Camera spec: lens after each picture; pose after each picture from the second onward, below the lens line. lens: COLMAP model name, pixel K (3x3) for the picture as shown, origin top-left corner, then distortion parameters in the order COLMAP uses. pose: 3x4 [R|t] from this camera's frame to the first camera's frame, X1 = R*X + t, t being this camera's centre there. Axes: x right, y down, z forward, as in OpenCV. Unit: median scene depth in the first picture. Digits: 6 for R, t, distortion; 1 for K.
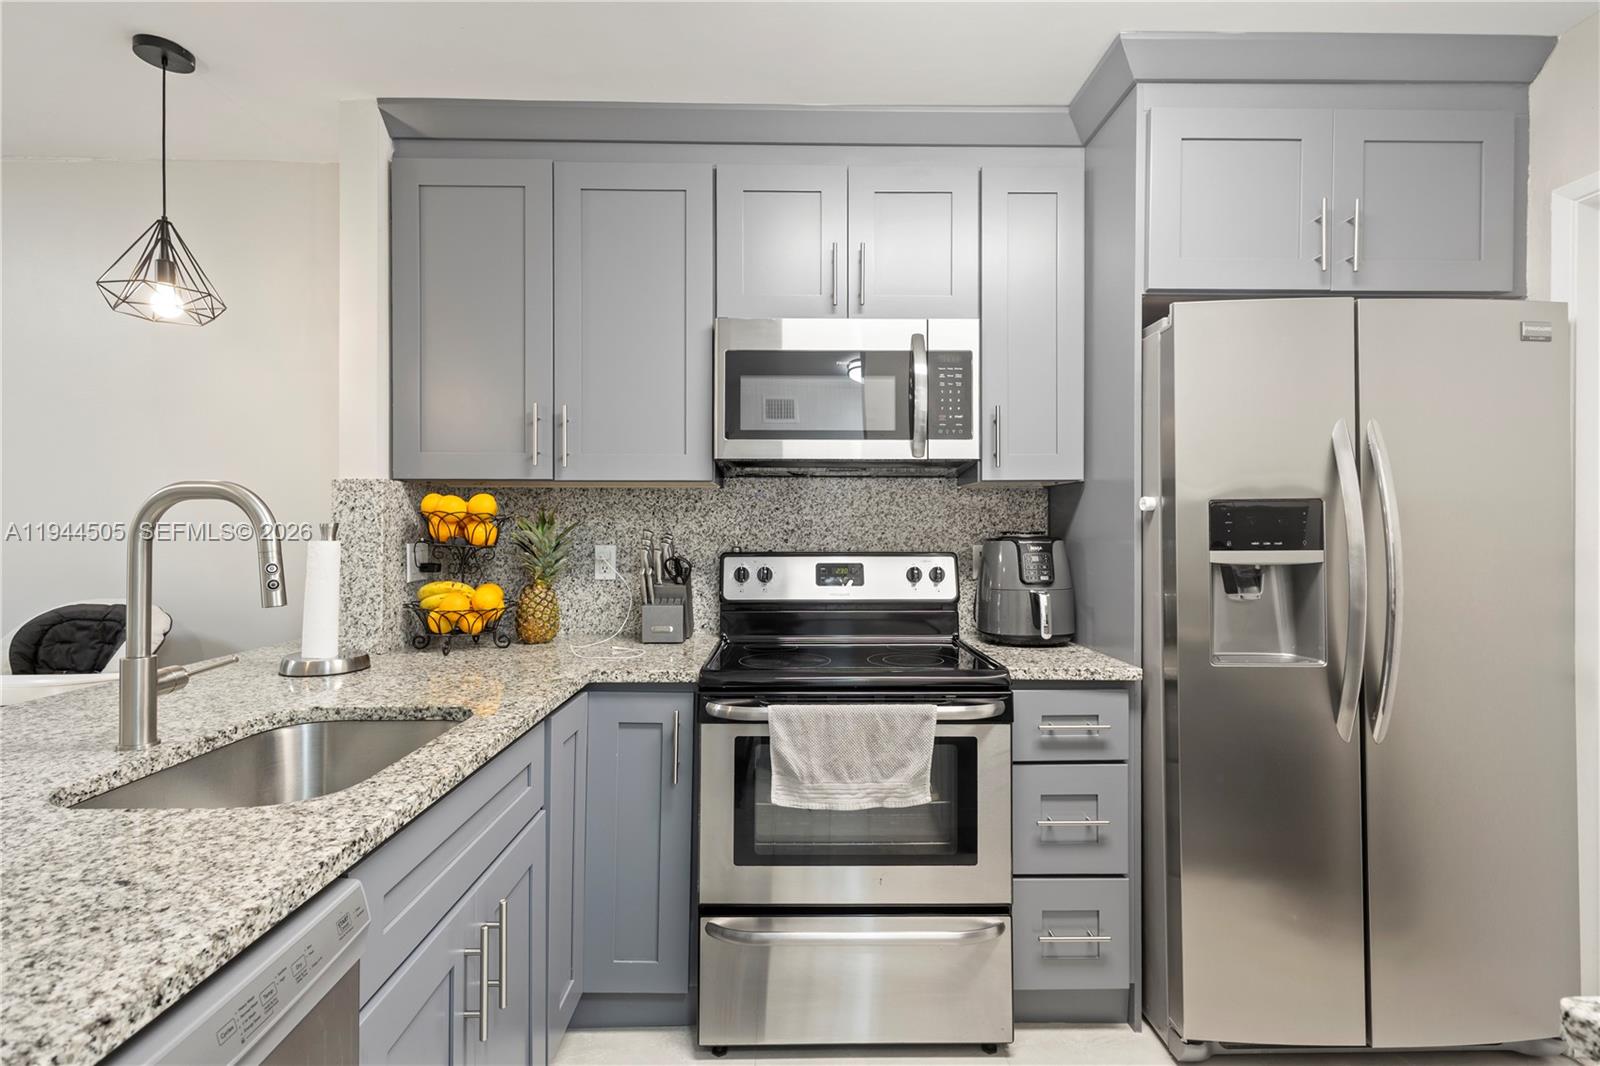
lens RADIAL K [[738.2, 0, 798.6], [0, 738.2, 527.0], [0, 0, 1]] dist [0.015800, -0.004998]
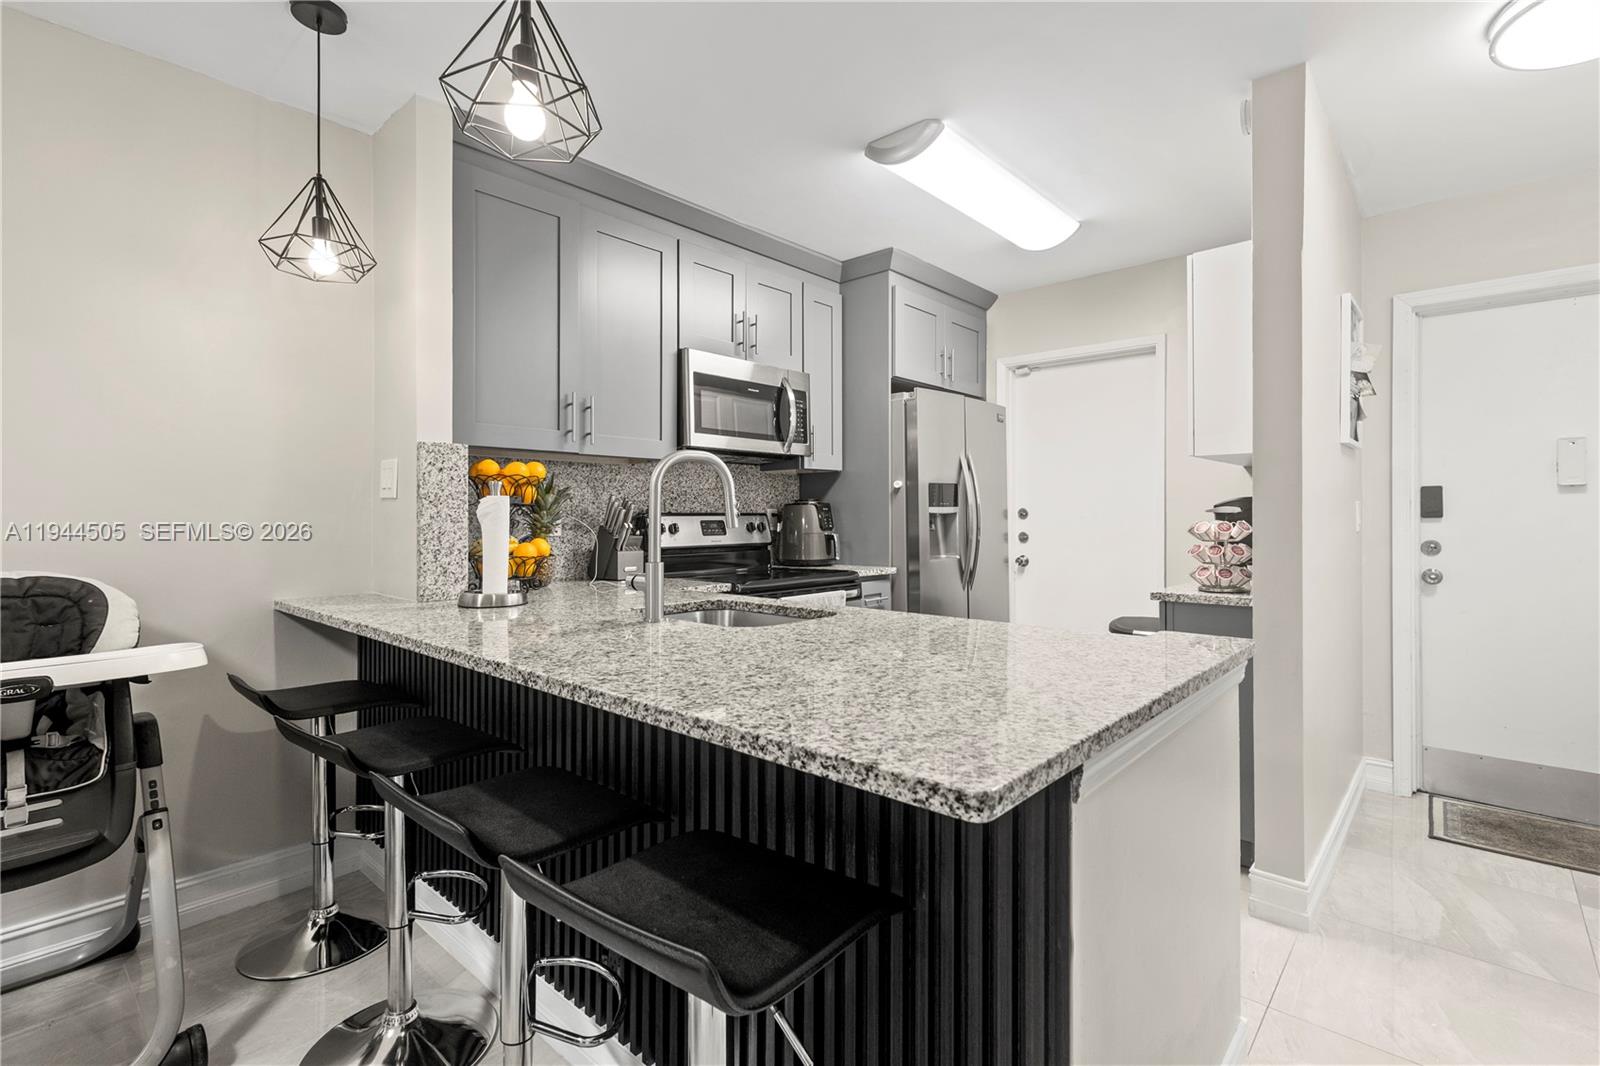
lens RADIAL K [[738.2, 0, 798.8], [0, 738.2, 517.4], [0, 0, 1]] dist [0.015800, -0.004998]
pose [[0.686061, -0.004749, 0.727528, -1.071073], [0.004849, 0.999986, 0.001955, 0.048890], [-0.727528, 0.002187, 0.686075, -0.158495]]
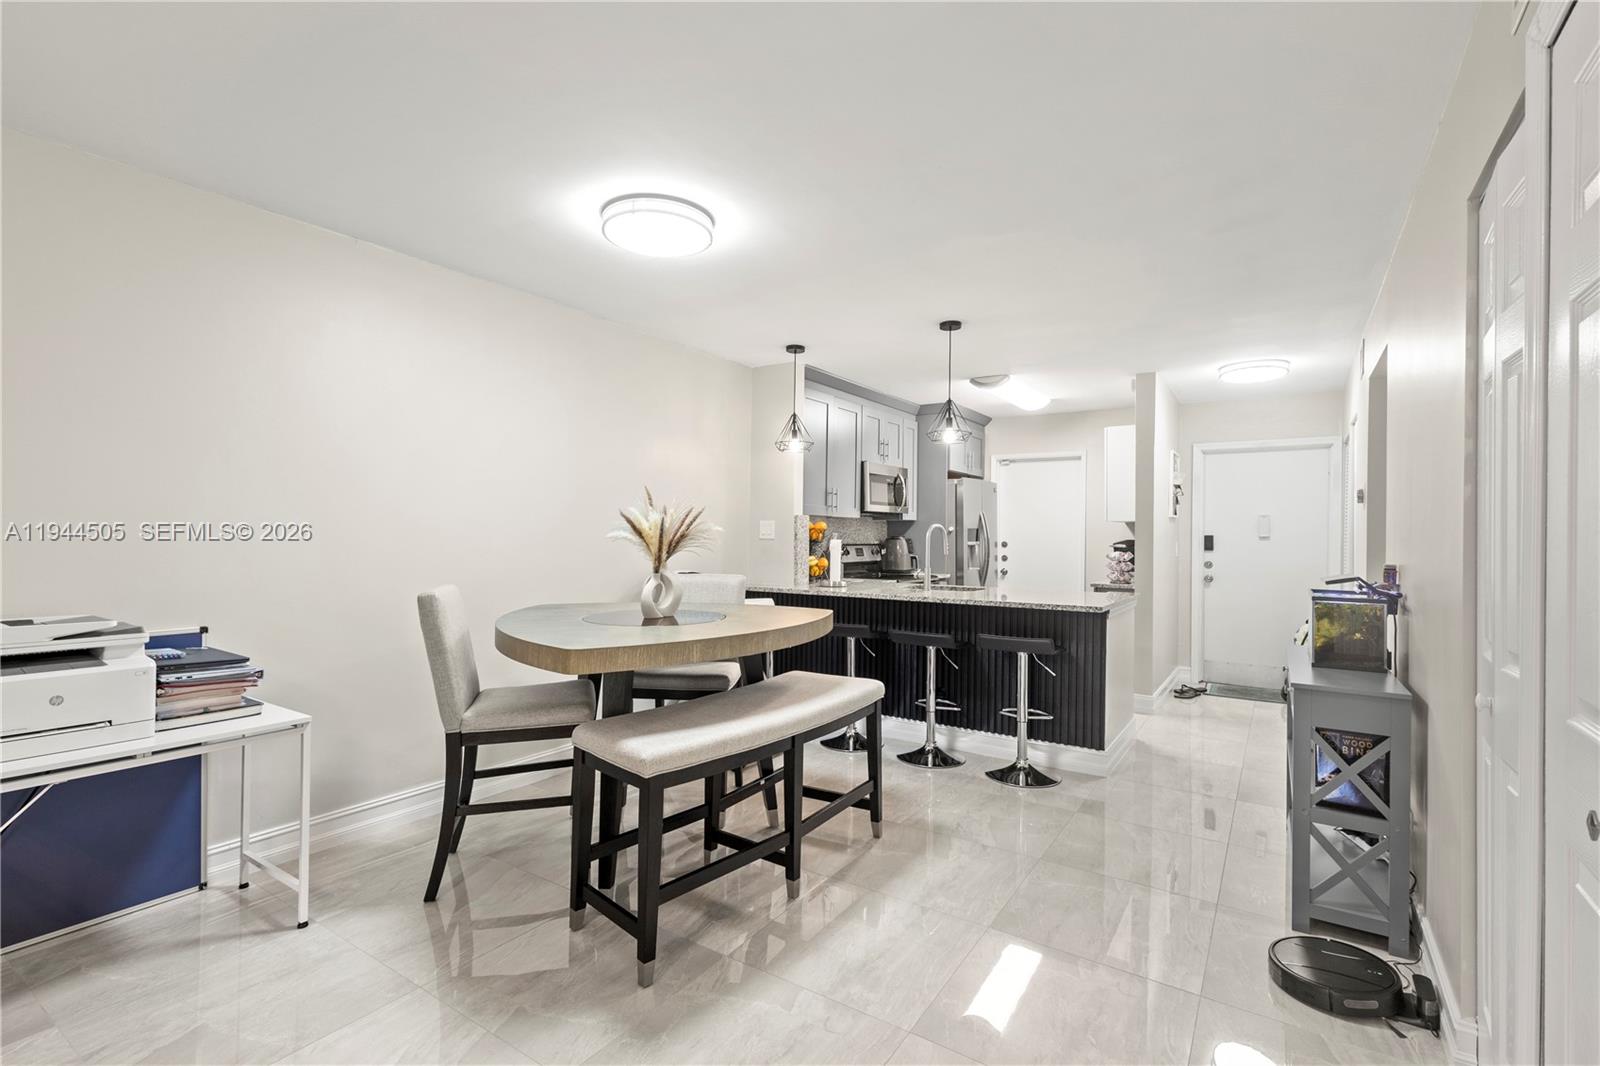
lens RADIAL K [[738.2, 0, 797.1], [0, 738.2, 536.3], [0, 0, 1]] dist [0.015800, -0.004998]
pose [[0.567189, 0.001222, 0.823587, -2.737070], [-0.006536, 0.999974, 0.003018, -0.000987], [-0.823562, -0.007094, 0.567182, -0.411011]]
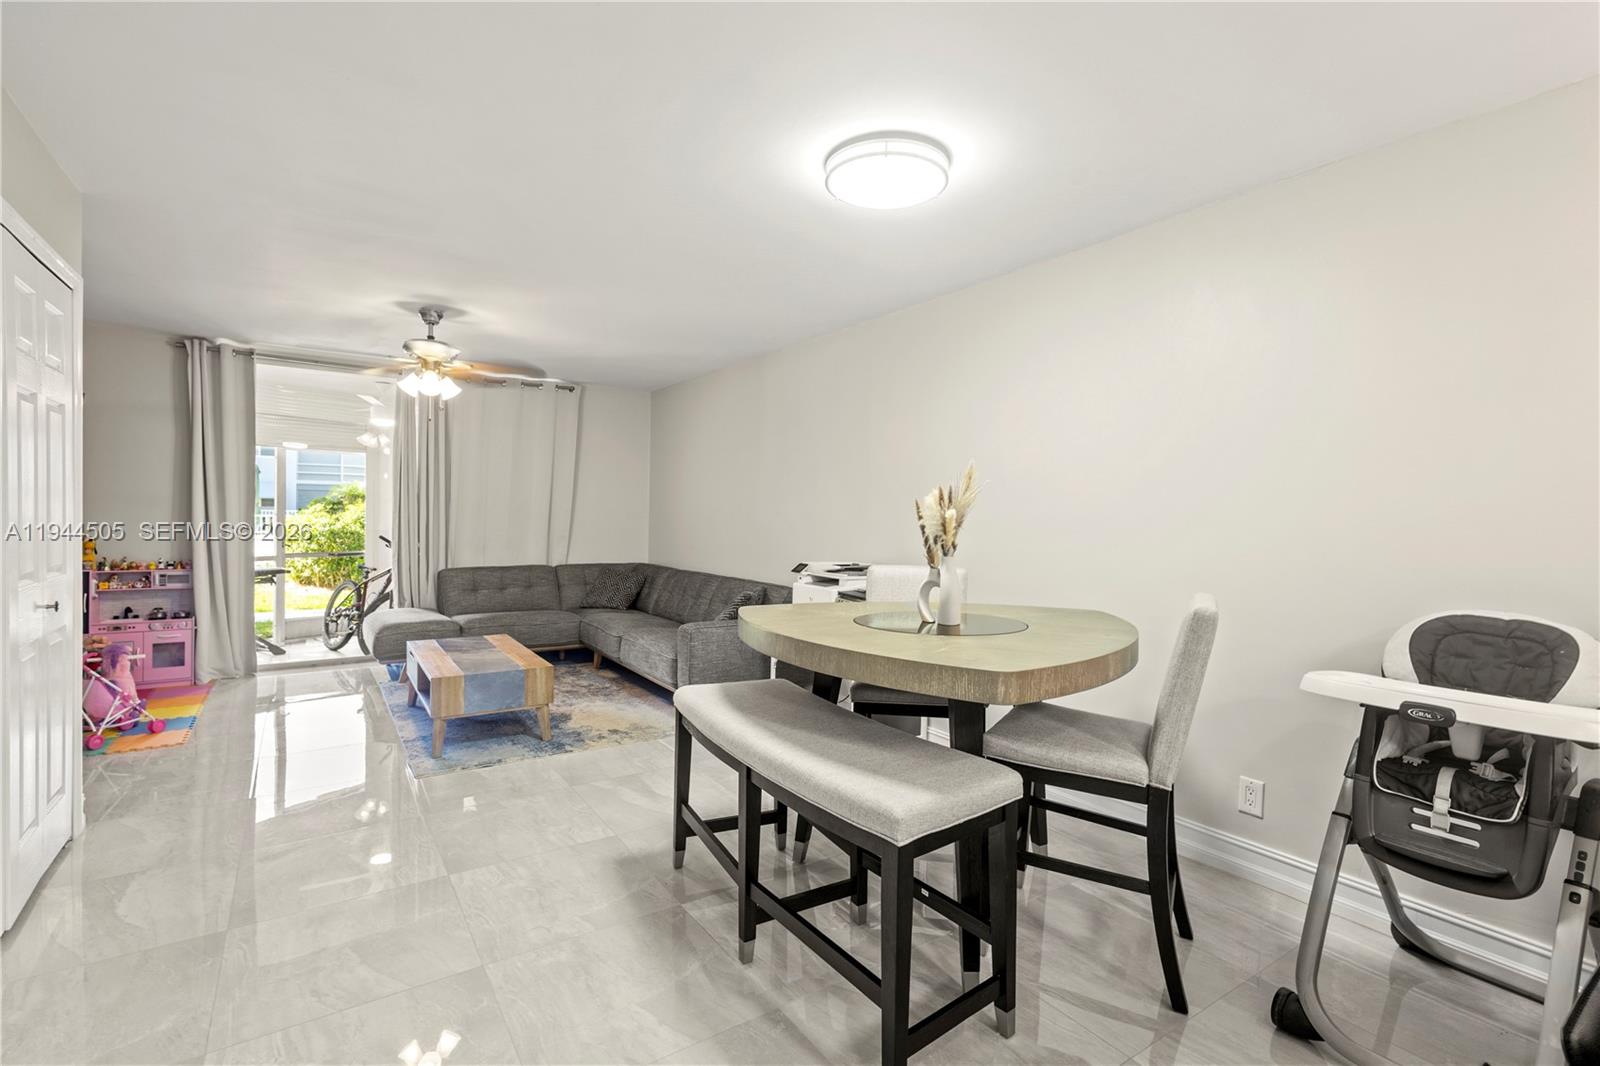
lens RADIAL K [[738.2, 0, 809.1], [0, 738.2, 530.1], [0, 0, 1]] dist [0.015800, -0.004998]
pose [[0.543251, 0.023024, -0.839255, -0.735476], [-0.016058, 0.999726, 0.017032, -0.002002], [0.839417, 0.004224, 0.543472, -0.179512]]
